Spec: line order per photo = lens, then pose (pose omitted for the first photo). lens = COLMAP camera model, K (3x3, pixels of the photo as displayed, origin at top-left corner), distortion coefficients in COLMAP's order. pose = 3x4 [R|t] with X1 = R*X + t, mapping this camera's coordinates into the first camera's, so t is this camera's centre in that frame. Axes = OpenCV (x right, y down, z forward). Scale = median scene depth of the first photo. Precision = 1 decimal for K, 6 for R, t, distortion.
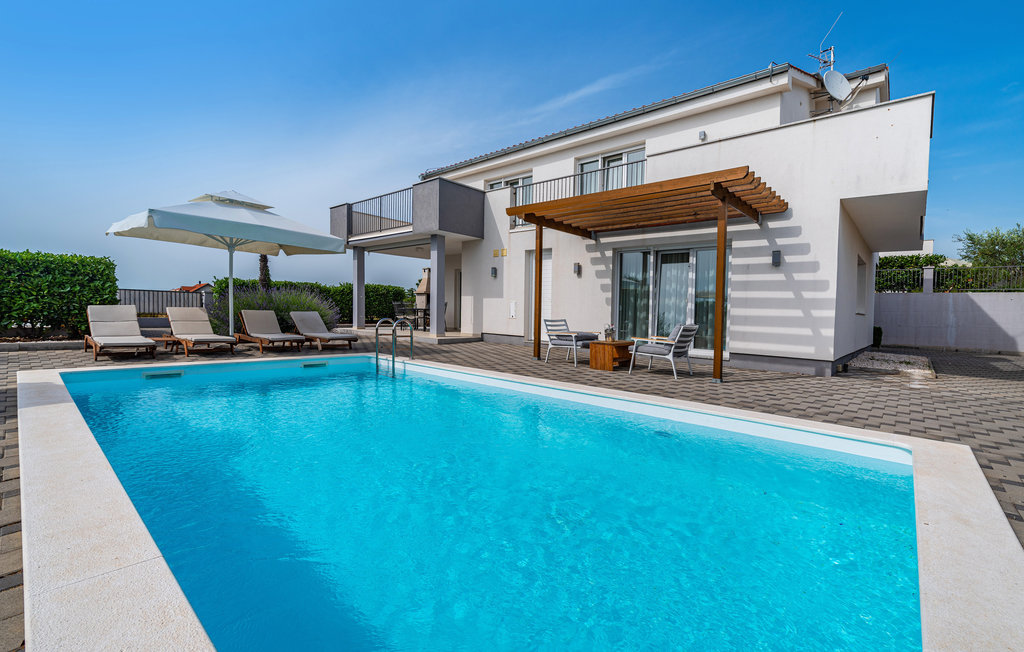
lens RADIAL K [[447.7, 0, 511.0], [0, 447.7, 327.6], [0, 0, 1]] dist [0.002039, 0.000115]
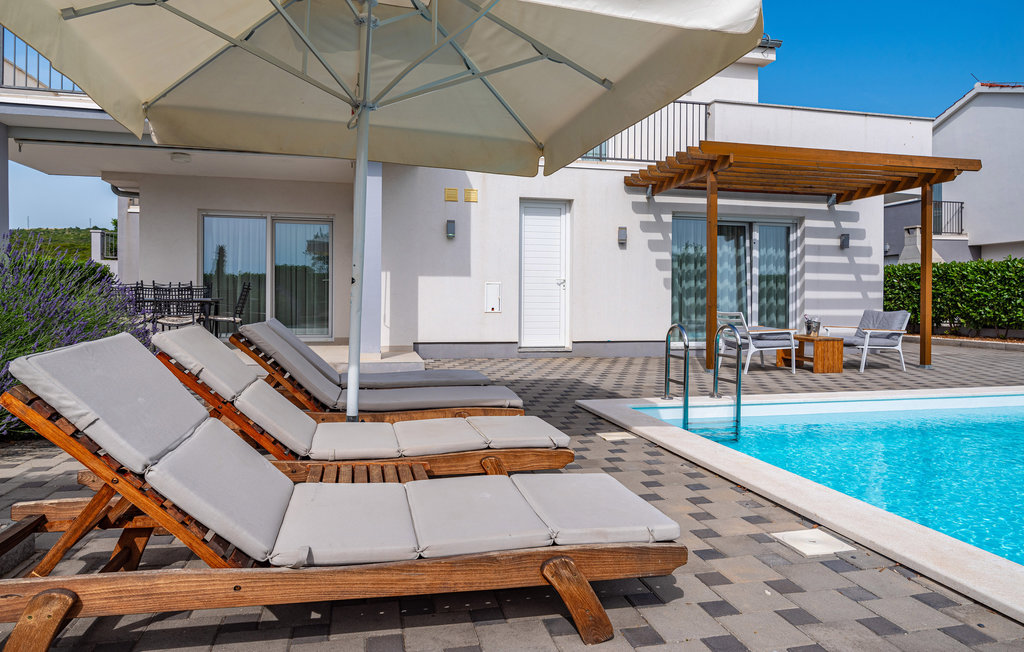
lens RADIAL K [[625.6, 0, 490.3], [0, 625.6, 293.4], [0, 0, 1]] dist [0.004811, 0.000885]
pose [[0.586665, -0.013561, 0.809716, -0.859790], [0.041591, 0.999045, -0.013403, -0.044601], [-0.808761, 0.041540, 0.586669, 0.701792]]
